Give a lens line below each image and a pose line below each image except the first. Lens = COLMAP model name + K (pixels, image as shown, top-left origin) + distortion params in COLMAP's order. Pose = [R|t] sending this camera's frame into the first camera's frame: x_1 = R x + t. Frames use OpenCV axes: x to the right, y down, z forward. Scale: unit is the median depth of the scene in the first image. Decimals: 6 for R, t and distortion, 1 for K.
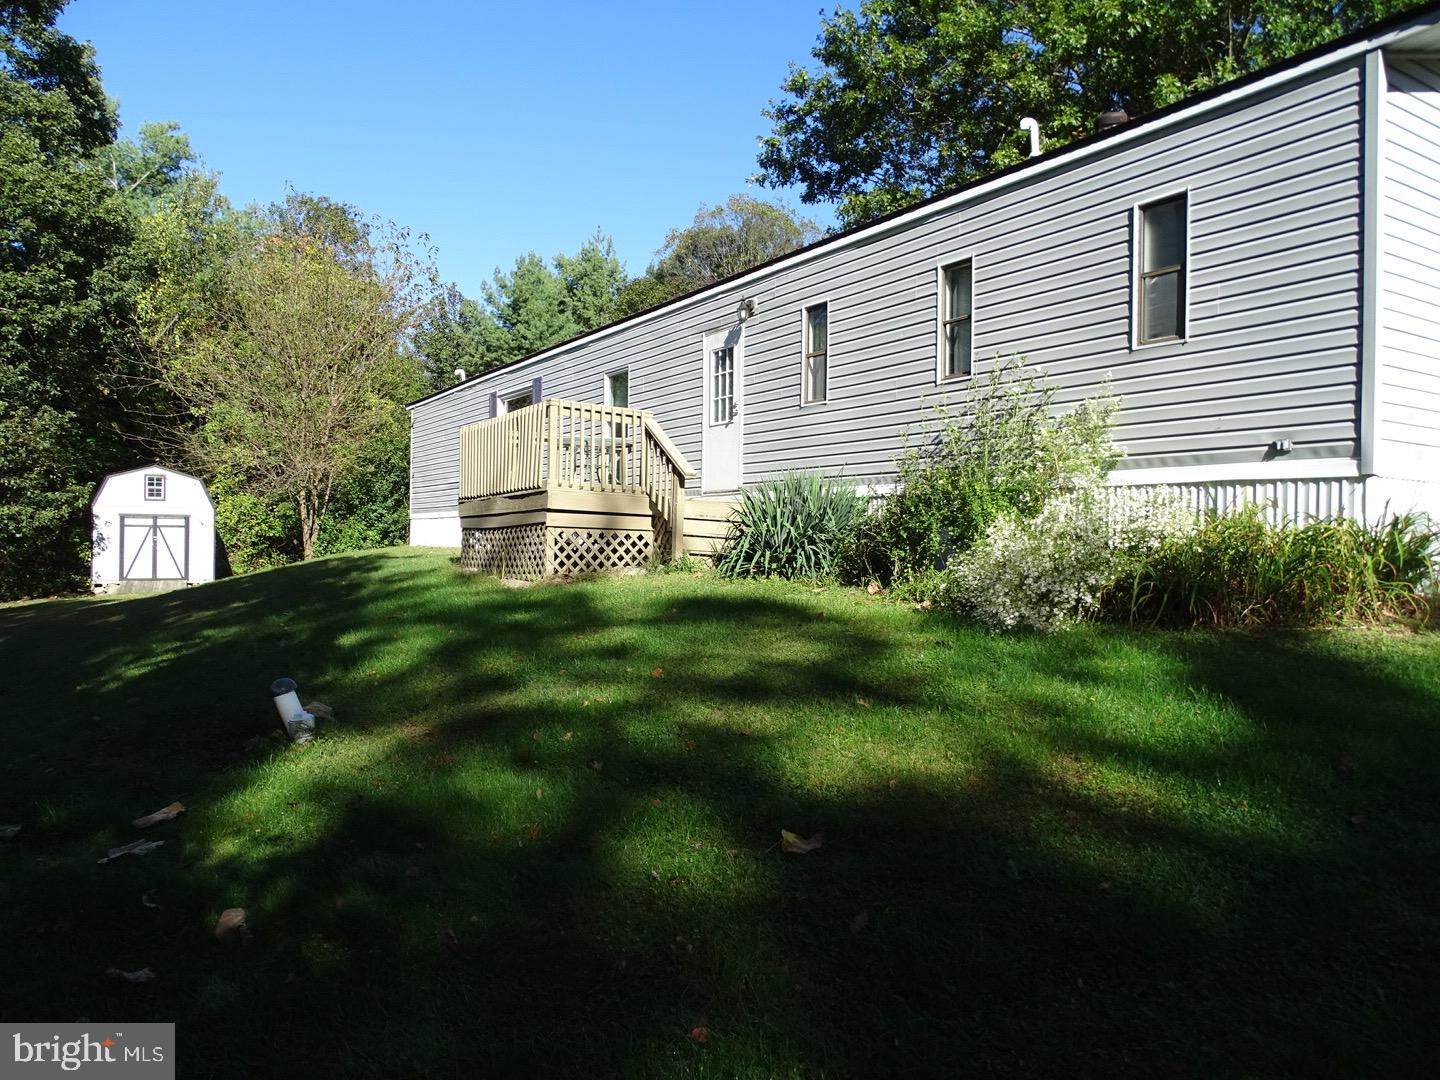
lens RADIAL K [[1028.4, 0, 711.3], [0, 1028.4, 546.1], [0, 0, 1]] dist [-0.012367, 0.007673]
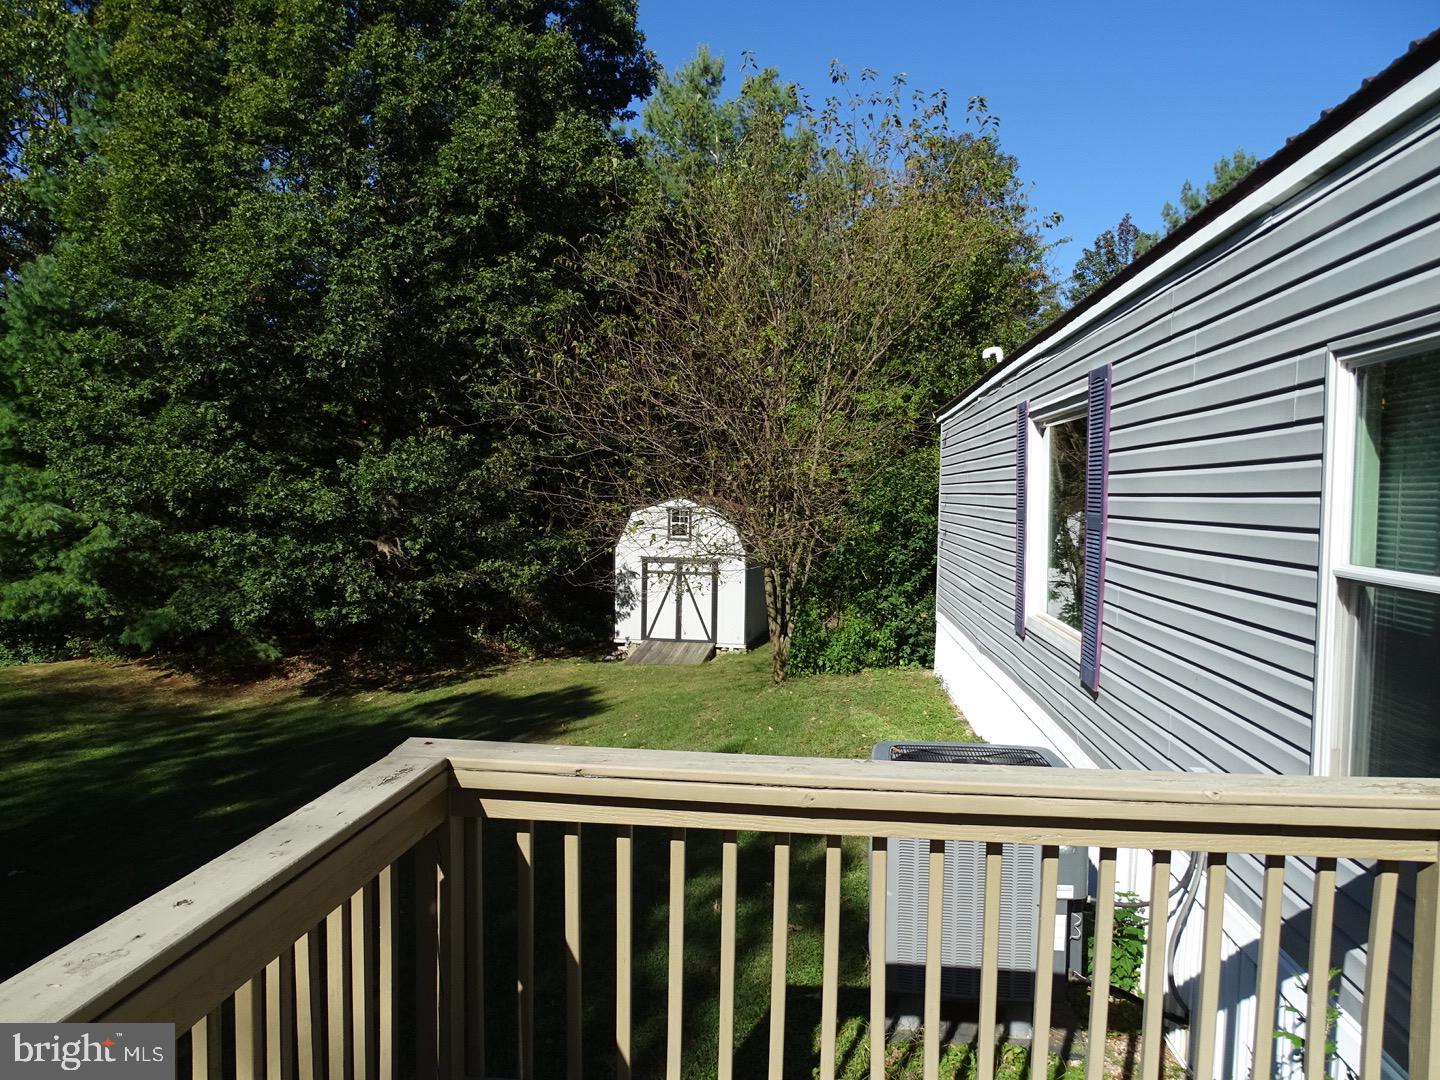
lens RADIAL K [[1028.4, 0, 723.5], [0, 1028.4, 551.2], [0, 0, 1]] dist [-0.012367, 0.007673]
pose [[0.795422, 0.032199, -0.605200, -0.106705], [-0.007874, 0.999052, 0.042805, -0.192443], [0.606005, -0.029283, 0.794922, 1.080827]]
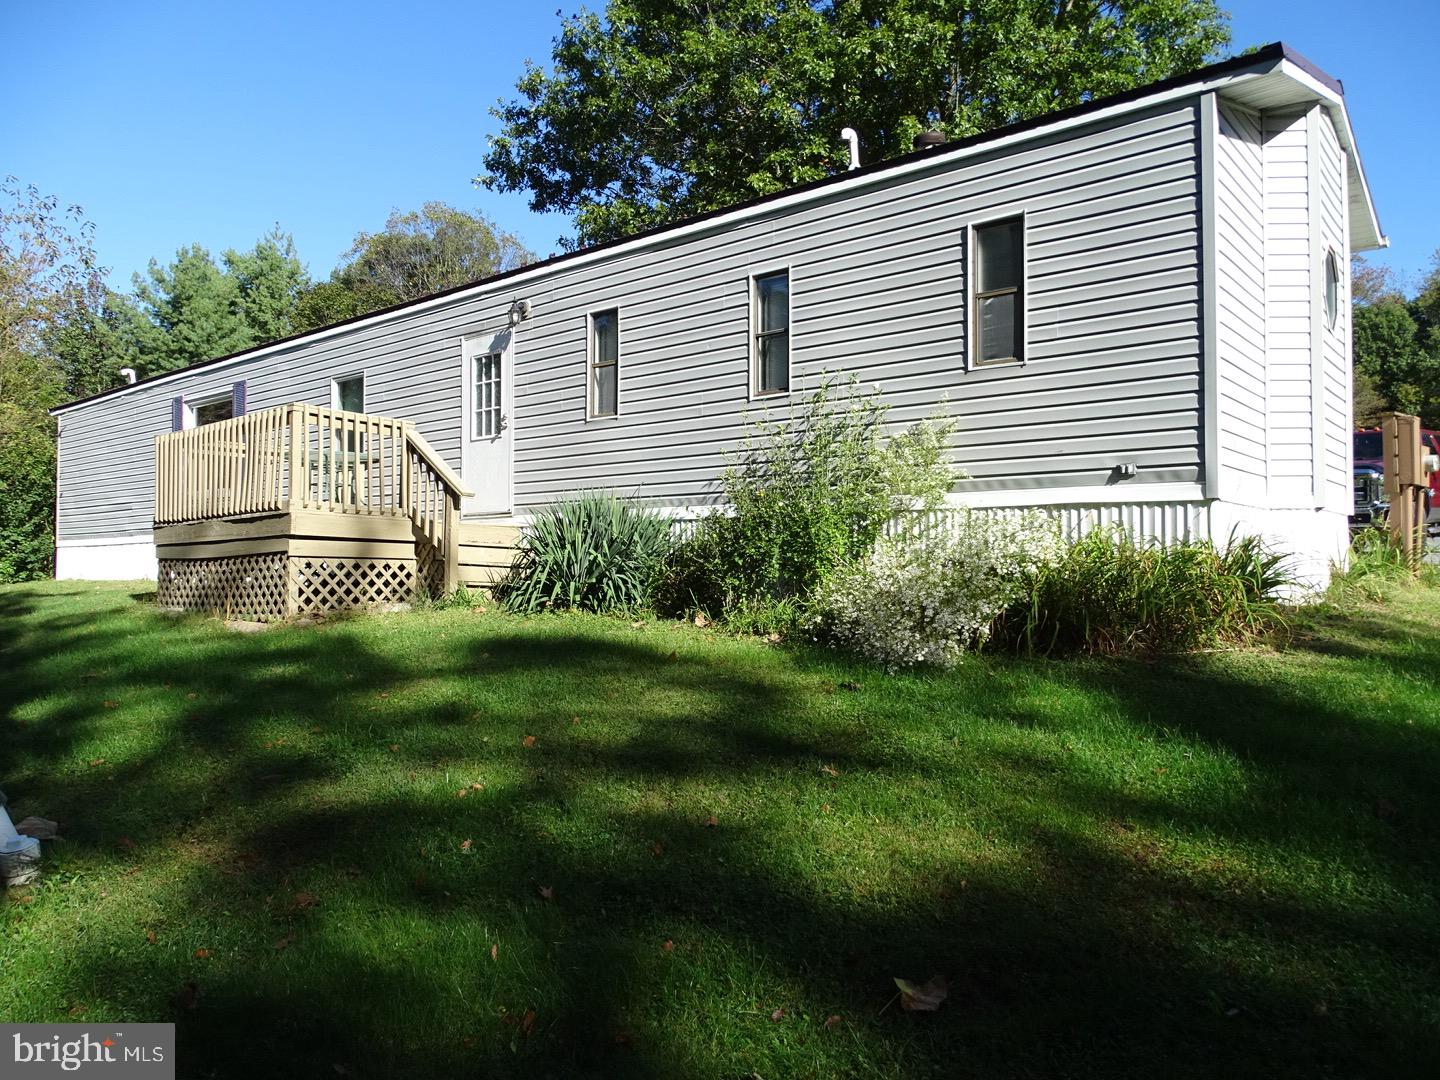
lens RADIAL K [[1028.4, 0, 731.4], [0, 1028.4, 539.1], [0, 0, 1]] dist [-0.012367, 0.007673]
pose [[0.949301, -0.007619, 0.314278, -0.080052], [0.016263, 0.999558, -0.024889, -0.006315], [-0.313949, 0.028739, 0.949005, 0.098495]]
